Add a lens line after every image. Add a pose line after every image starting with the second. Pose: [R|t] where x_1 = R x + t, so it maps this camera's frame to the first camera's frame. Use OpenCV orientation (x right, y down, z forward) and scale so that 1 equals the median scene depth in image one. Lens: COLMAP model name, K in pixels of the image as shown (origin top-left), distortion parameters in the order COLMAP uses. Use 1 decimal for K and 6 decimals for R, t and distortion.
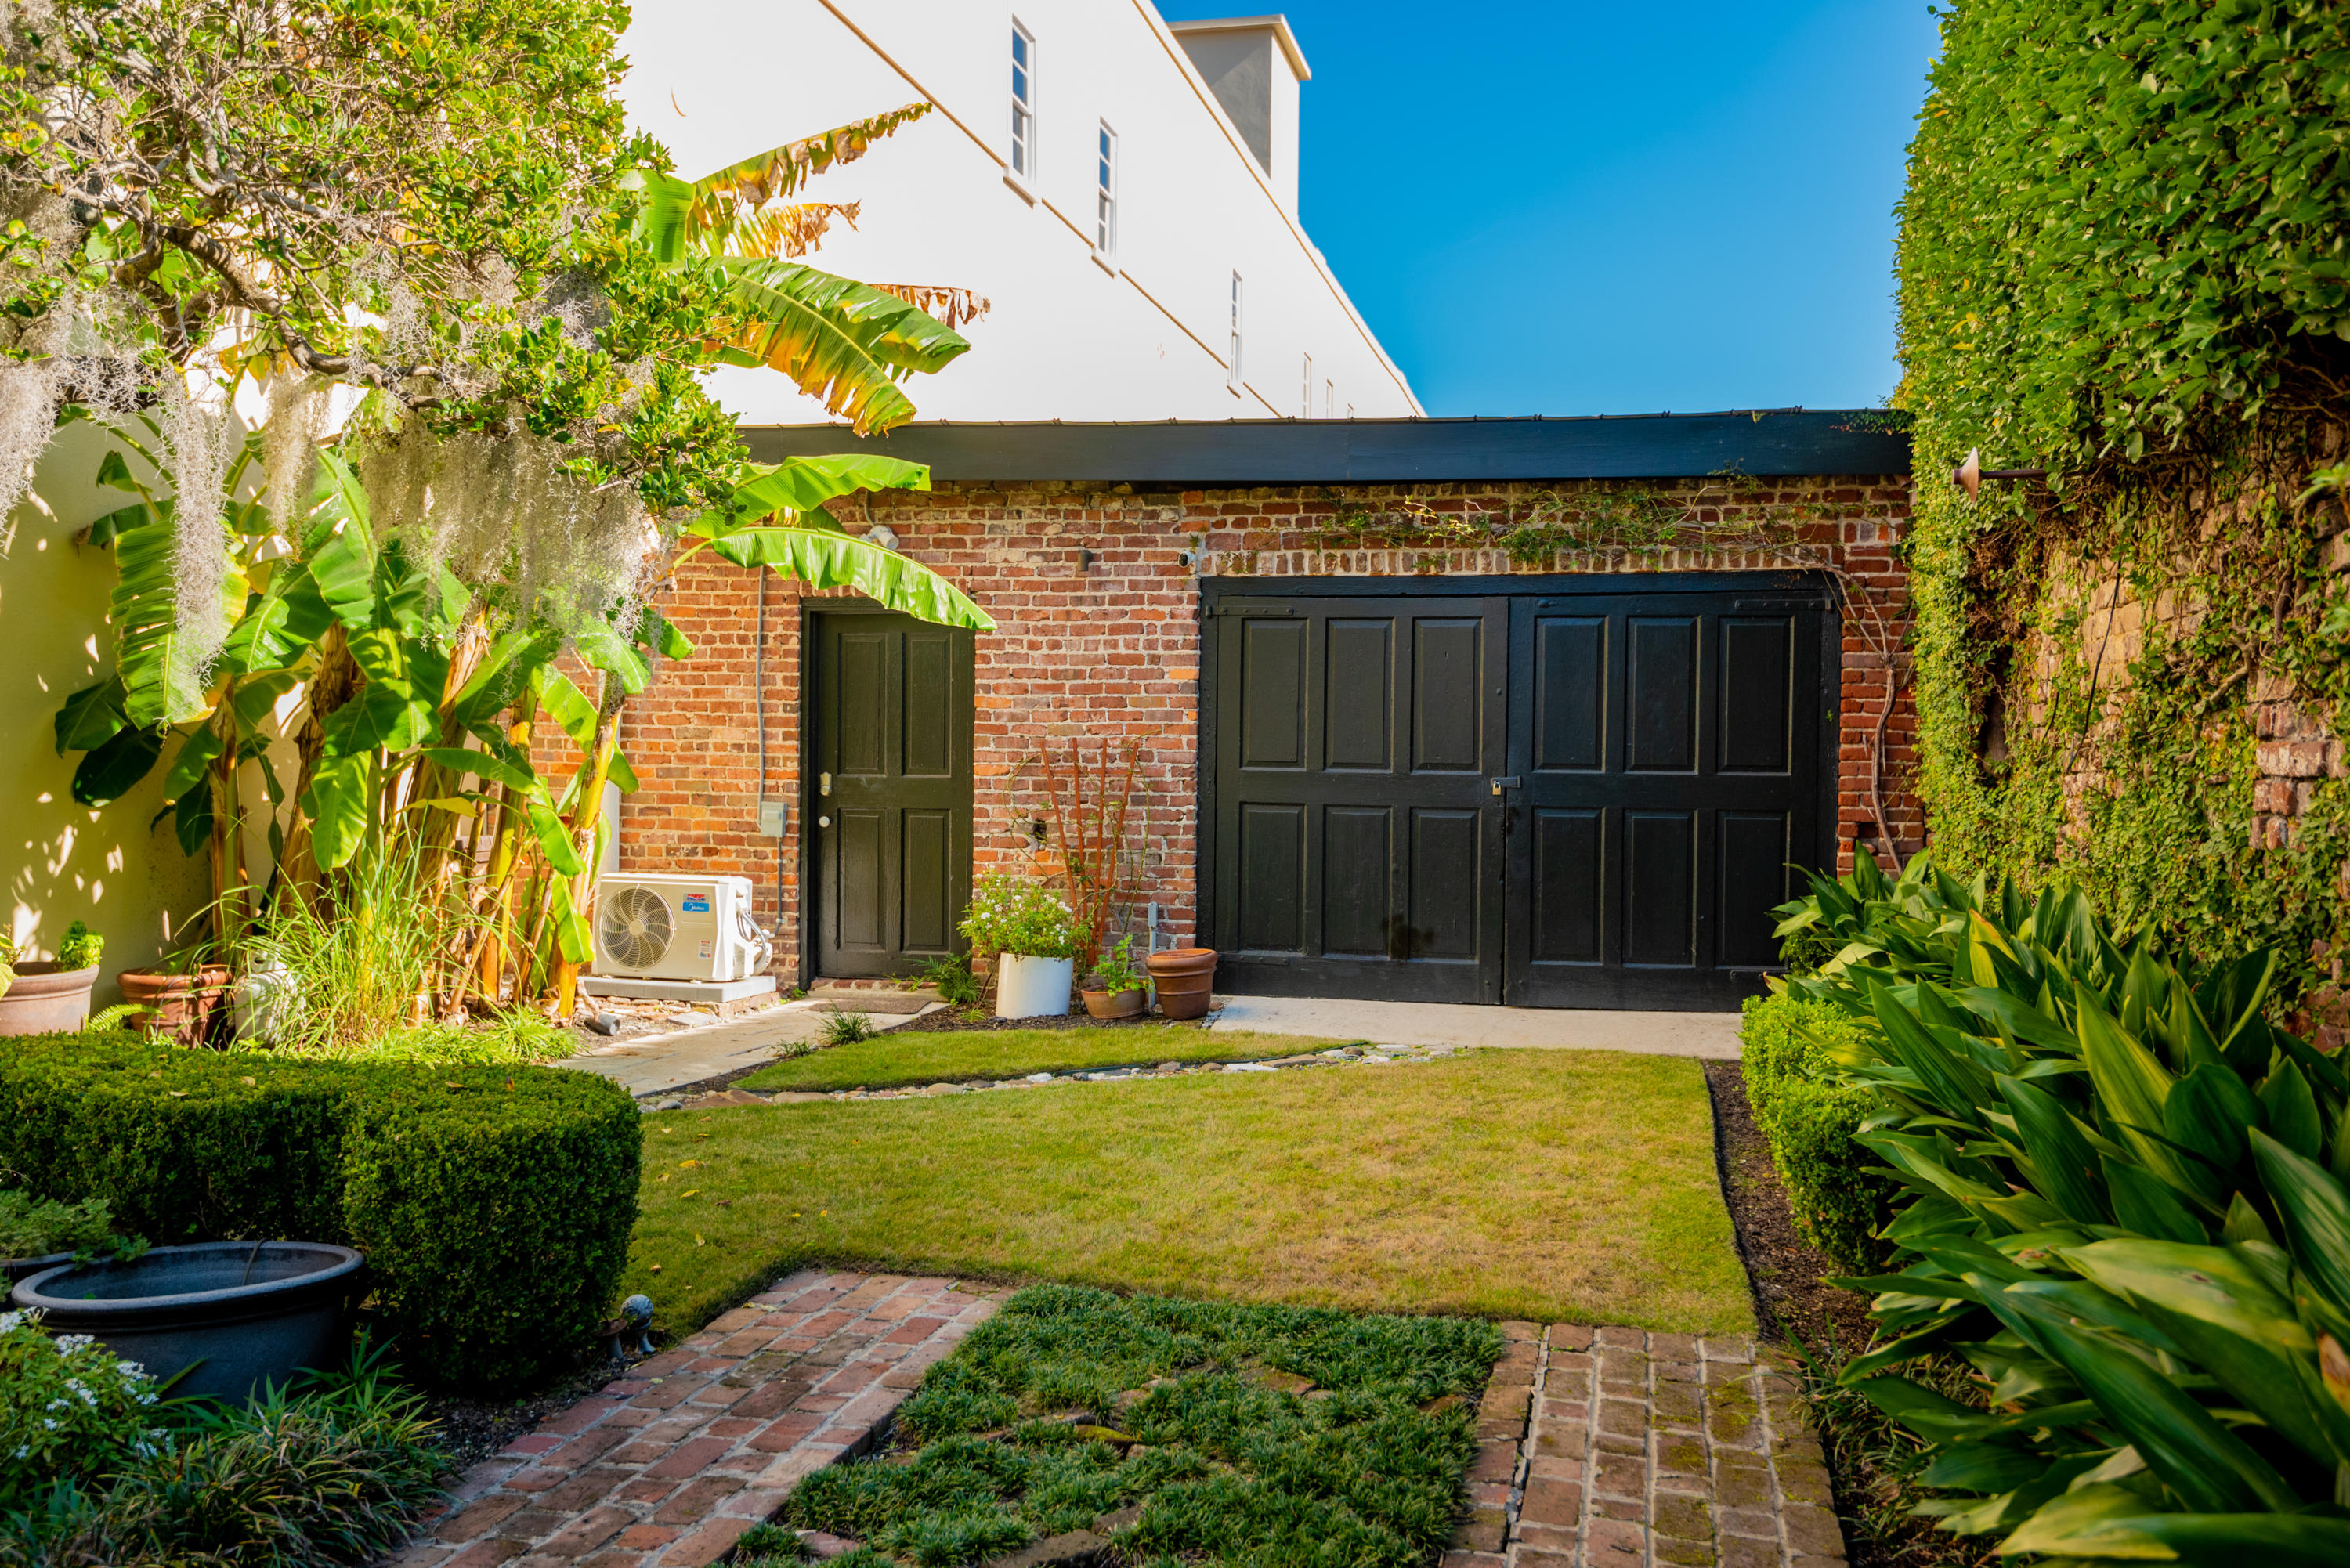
lens RADIAL K [[1952.9, 0, 1172.3], [0, 1952.9, 789.4], [0, 0, 1]] dist [0.063393, 0.001653]
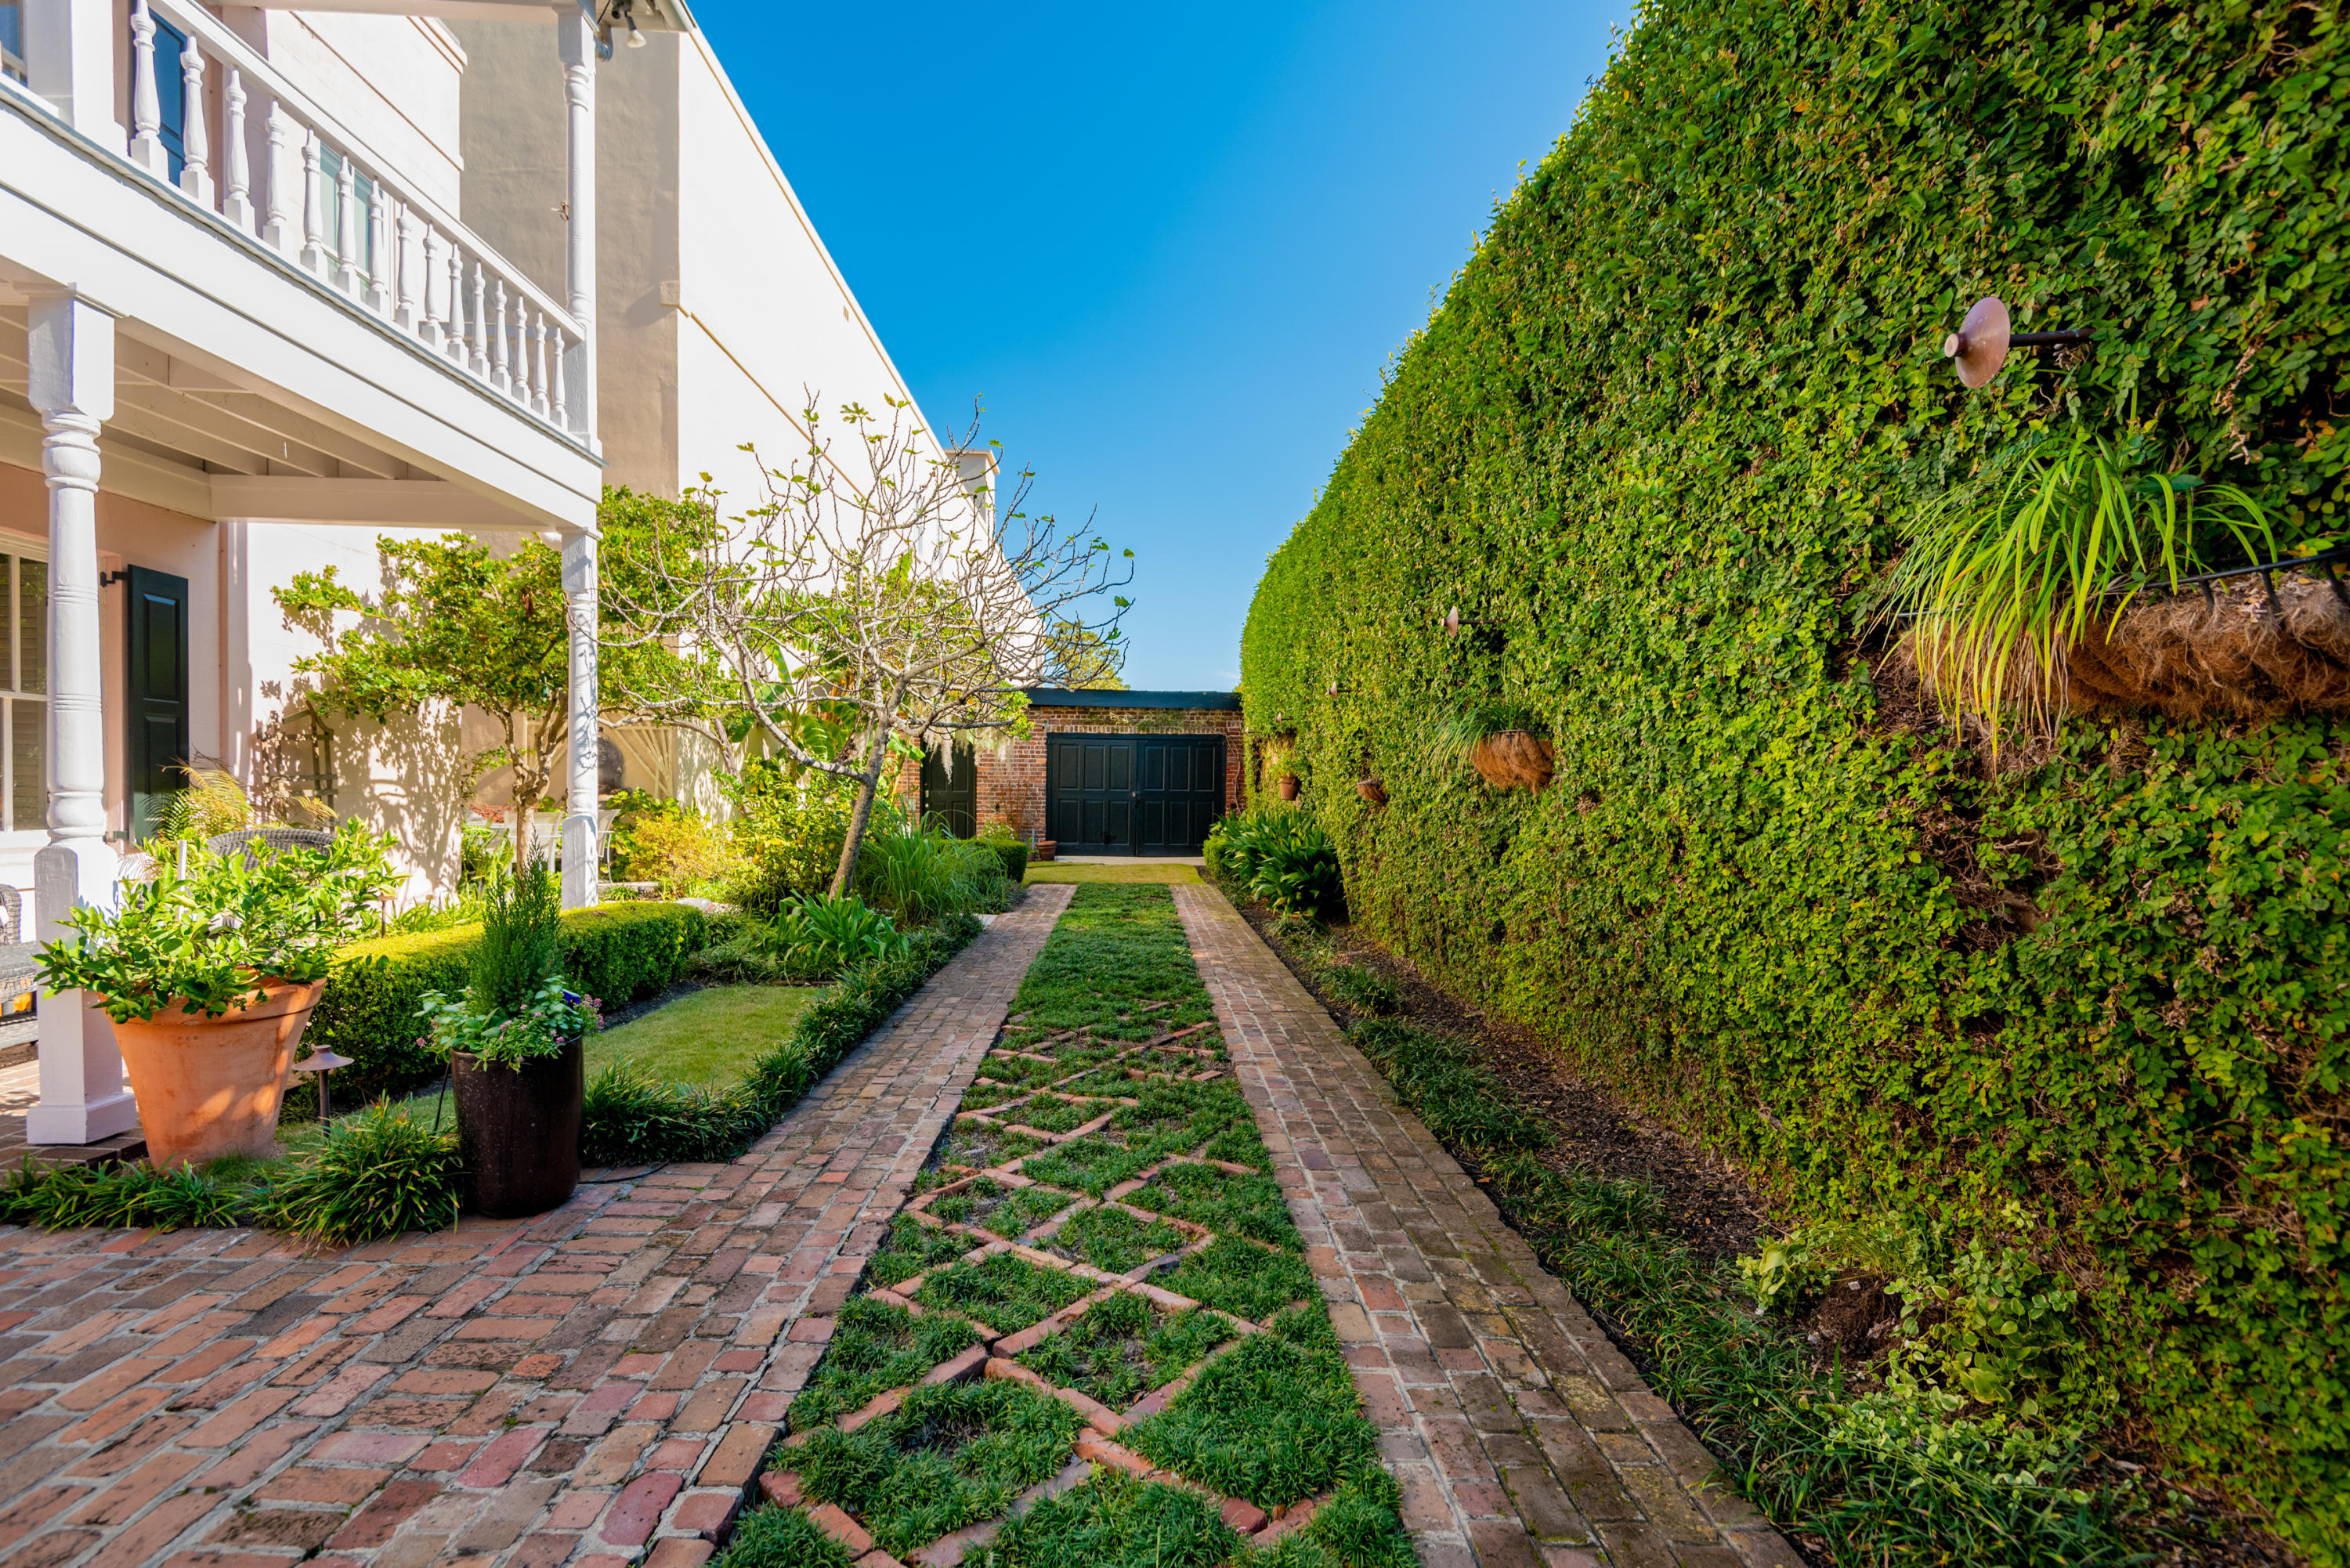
lens RADIAL K [[1186.7, 0, 1176.6], [0, 1186.7, 787.9], [0, 0, 1]] dist [-0.000177, -0.000023]
pose [[0.959474, -0.002981, 0.281781, -0.357941], [0.005742, 0.999943, -0.008971, 0.007246], [-0.281739, 0.010225, 0.959437, -1.055342]]
